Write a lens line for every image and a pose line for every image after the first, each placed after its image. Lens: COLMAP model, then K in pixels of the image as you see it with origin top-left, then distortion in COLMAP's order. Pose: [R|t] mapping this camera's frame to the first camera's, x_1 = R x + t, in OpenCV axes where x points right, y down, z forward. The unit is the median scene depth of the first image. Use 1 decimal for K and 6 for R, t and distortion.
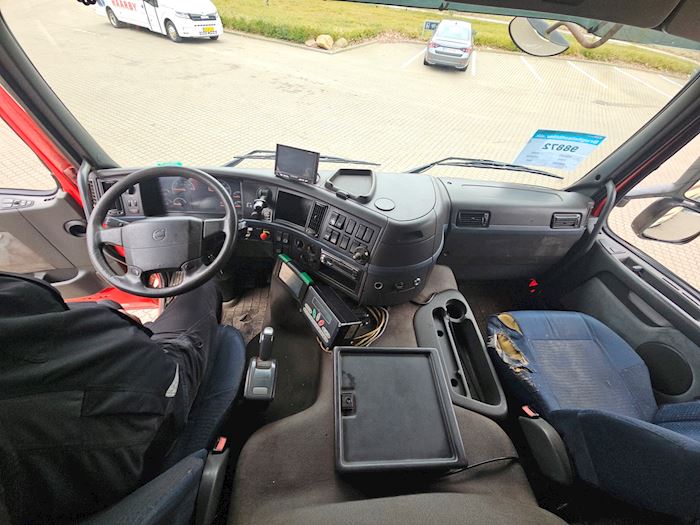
lens RADIAL K [[284.1, 0, 343.9], [0, 284.1, 259.4], [0, 0, 1]] dist [0.012904, -0.013069]
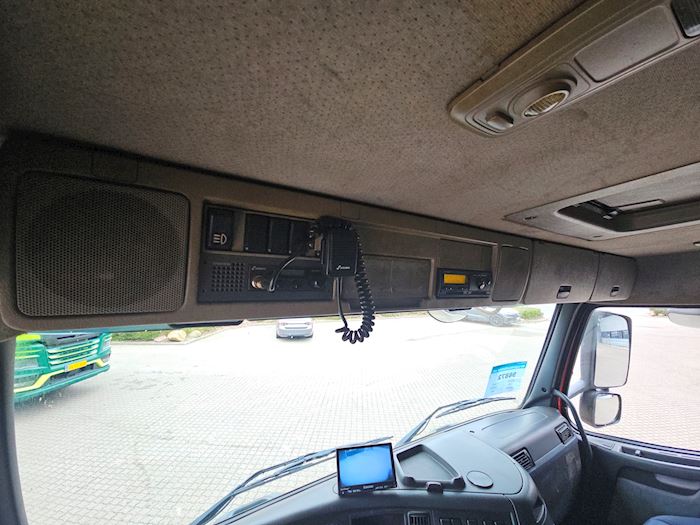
lens RADIAL K [[284.1, 0, 343.9], [0, 284.1, 259.4], [0, 0, 1]] dist [0.012904, -0.013069]
pose [[0.867853, -0.022721, 0.496300, -0.559938], [0.392943, 0.642675, -0.657696, -0.190172], [-0.304017, 0.765802, 0.566676, 0.099280]]
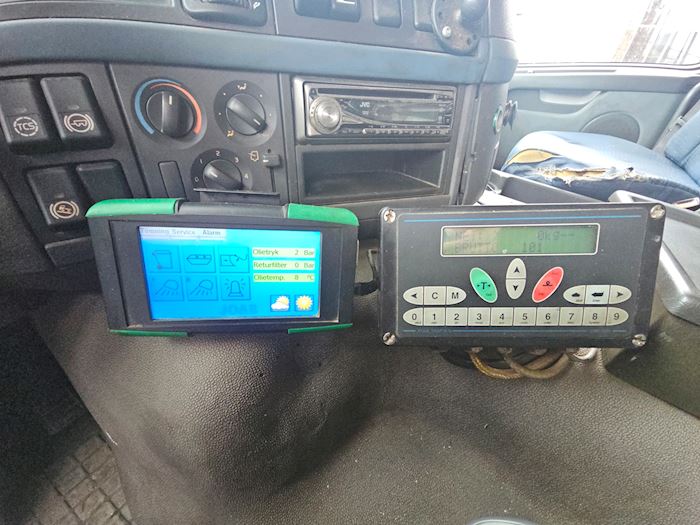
lens RADIAL K [[284.1, 0, 343.9], [0, 284.1, 259.4], [0, 0, 1]] dist [0.012904, -0.013069]
pose [[0.587928, -0.496015, 0.638991, -0.268323], [0.541109, 0.828336, 0.145125, 0.072477], [-0.601284, 0.260441, 0.755400, 0.790388]]
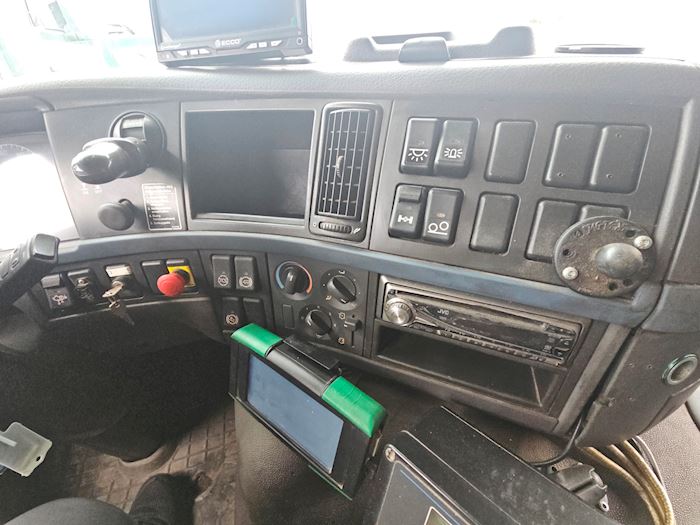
lens RADIAL K [[284.1, 0, 343.9], [0, 284.1, 259.4], [0, 0, 1]] dist [0.012904, -0.013069]
pose [[0.969707, -0.223011, 0.099669, -0.129492], [0.233866, 0.965419, -0.115211, -0.028892], [-0.070529, 0.135030, 0.988328, 0.688896]]
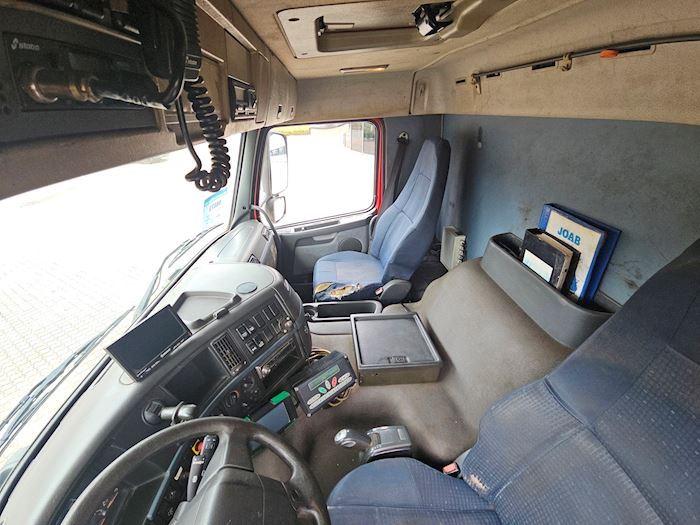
lens RADIAL K [[289.5, 0, 350.0], [0, 289.5, 262.5], [0, 0, 1]] dist [-0.001545, -0.009986]
pose [[-0.041871, -0.530464, 0.846673, -0.640318], [0.727552, 0.564609, 0.389723, -0.339737], [-0.684773, 0.632317, 0.362299, 0.254939]]
